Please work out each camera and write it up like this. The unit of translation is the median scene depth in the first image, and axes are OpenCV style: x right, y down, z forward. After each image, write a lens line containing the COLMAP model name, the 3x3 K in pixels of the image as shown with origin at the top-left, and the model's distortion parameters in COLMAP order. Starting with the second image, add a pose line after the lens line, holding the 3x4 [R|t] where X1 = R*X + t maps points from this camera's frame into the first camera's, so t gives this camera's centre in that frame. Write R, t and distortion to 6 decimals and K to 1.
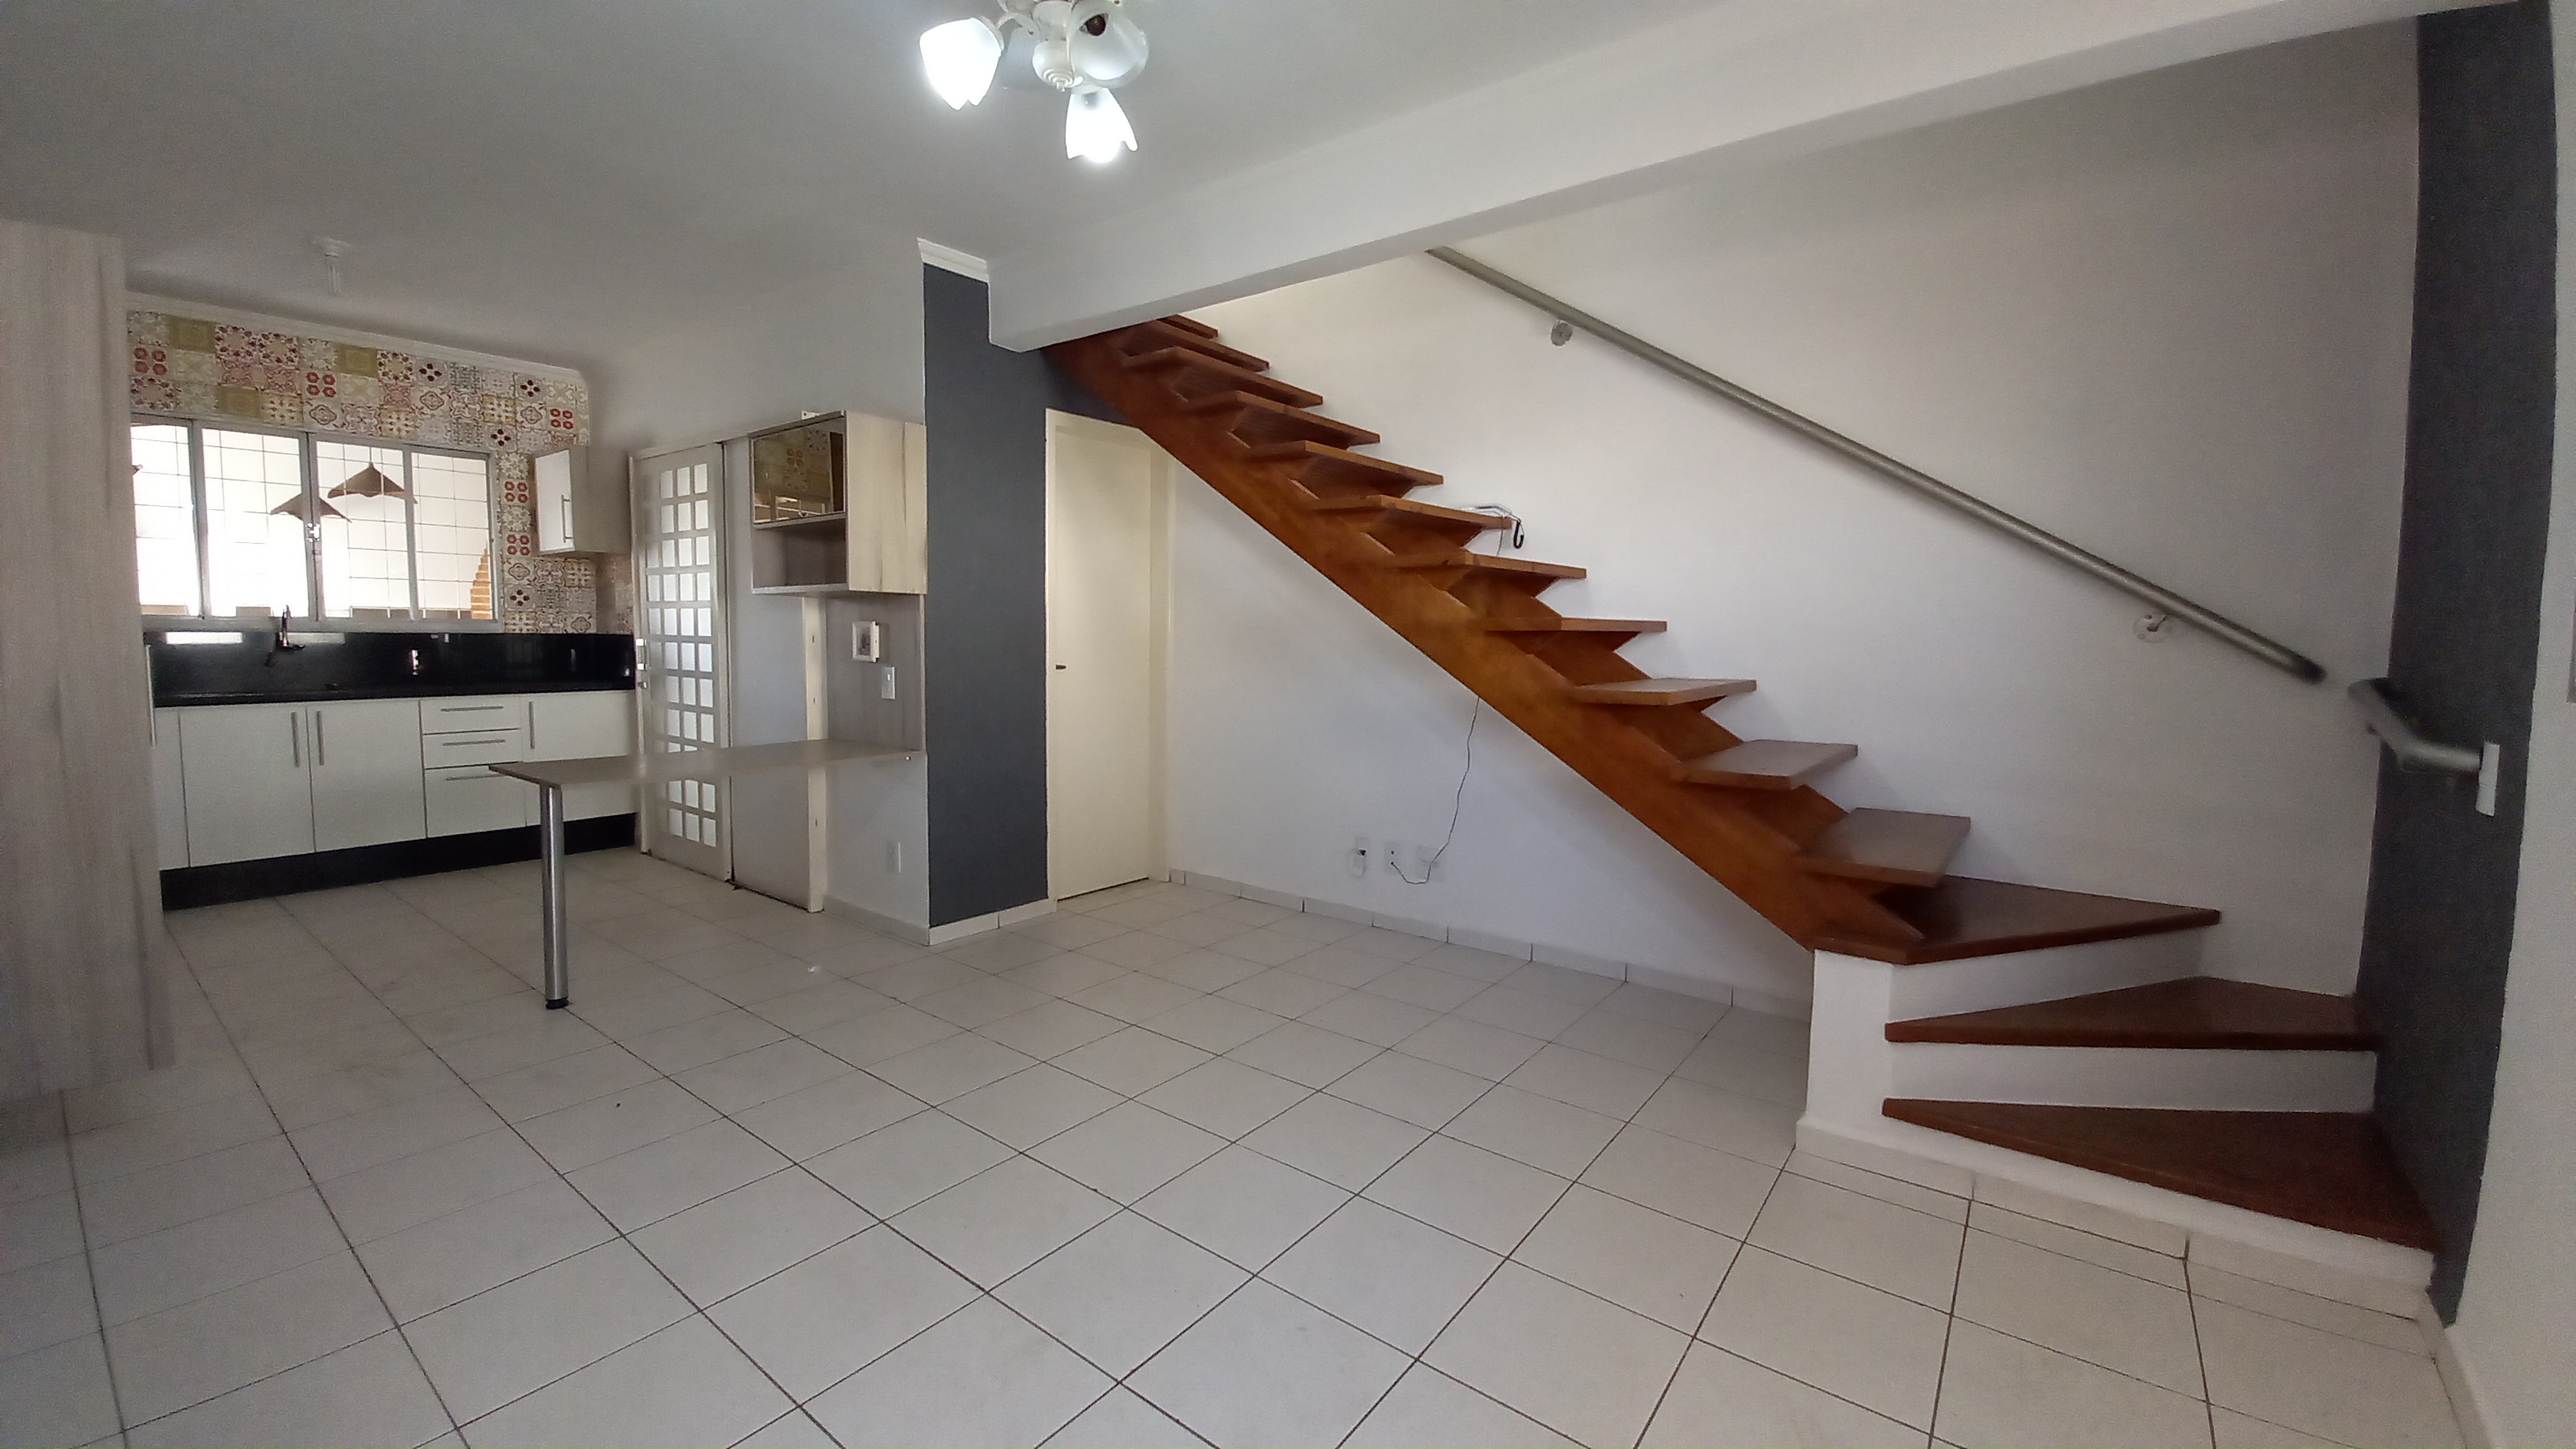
lens RADIAL K [[1011.5, 0, 1277.9], [0, 1011.5, 709.8], [0, 0, 1]] dist [-0.008940, -0.001554]
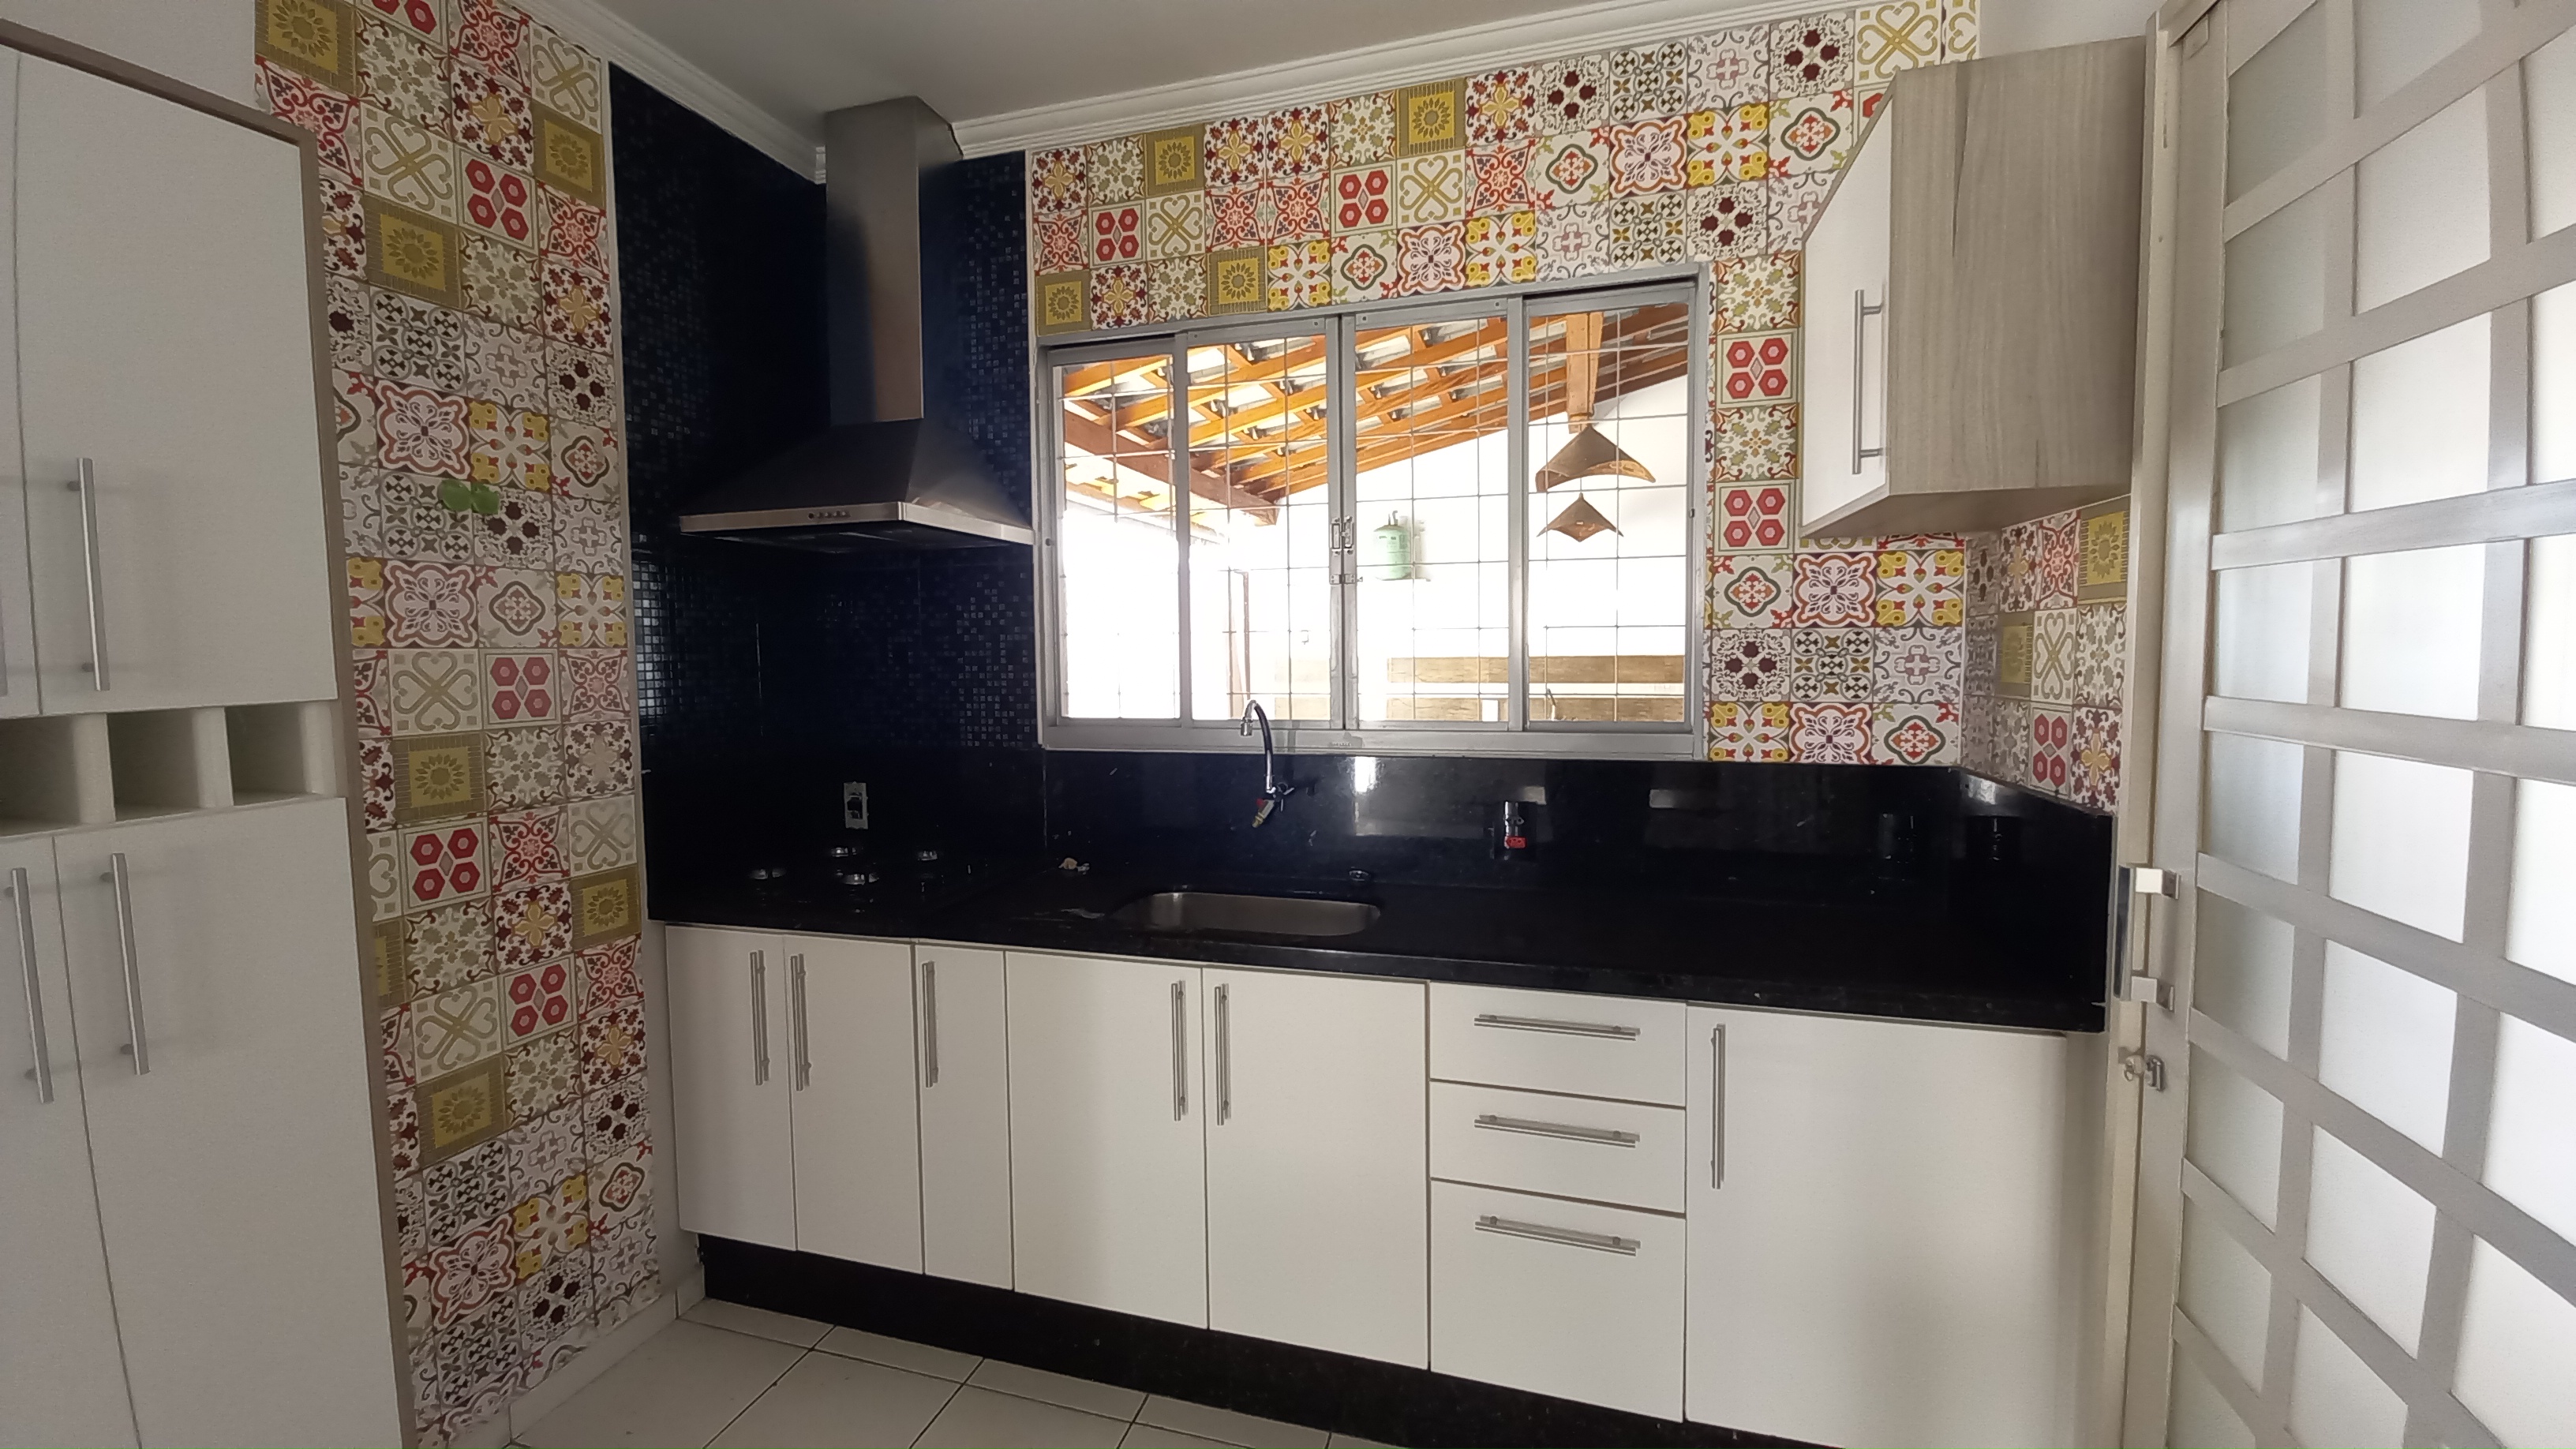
lens RADIAL K [[1011.5, 0, 1276.7], [0, 1011.5, 715.5], [0, 0, 1]] dist [-0.008940, -0.001554]
pose [[0.366142, 0.044146, -0.929511, -0.513045], [-0.051172, 0.998318, 0.027257, -0.100962], [0.929151, 0.037585, 0.367786, 0.758935]]
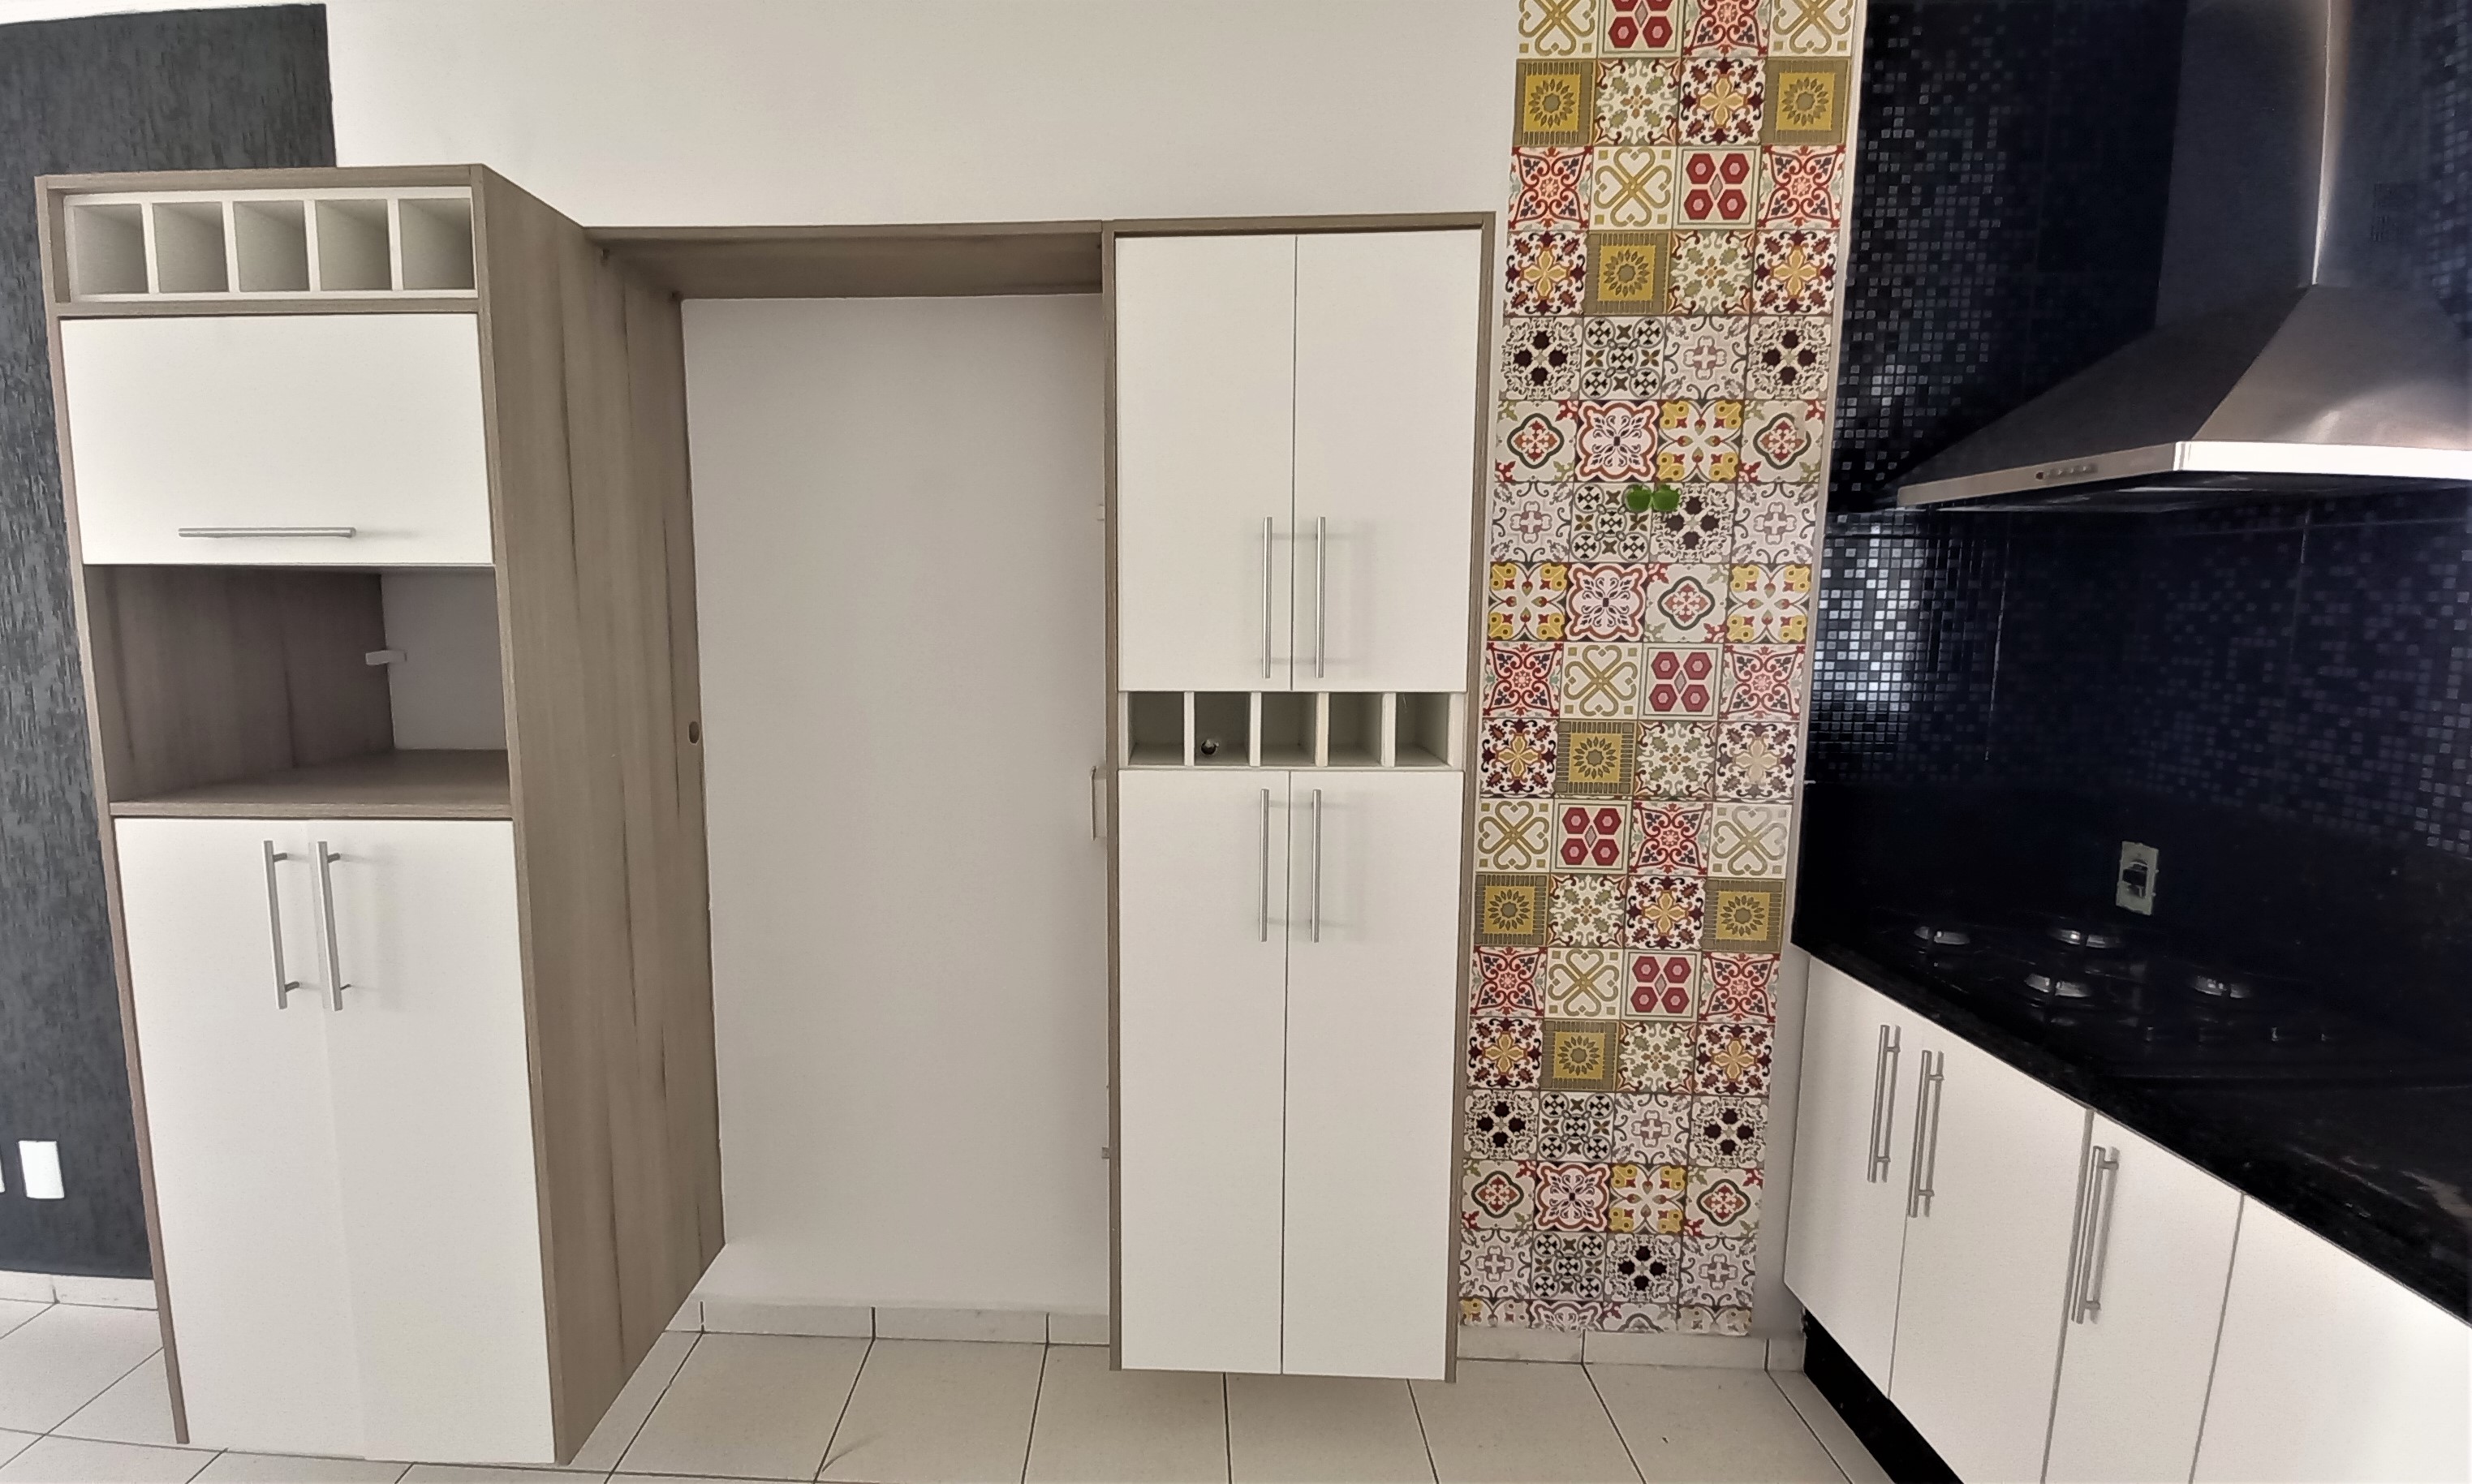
lens RADIAL K [[1046.4, 0, 1183.0], [0, 1046.4, 717.2], [0, 0, 1]] dist [0.001553, -0.001880]
pose [[-0.815028, 0.048967, -0.577349, -0.577821], [-0.059429, 0.984103, 0.167360, -0.126051], [0.576366, 0.170714, -0.799161, 0.836798]]
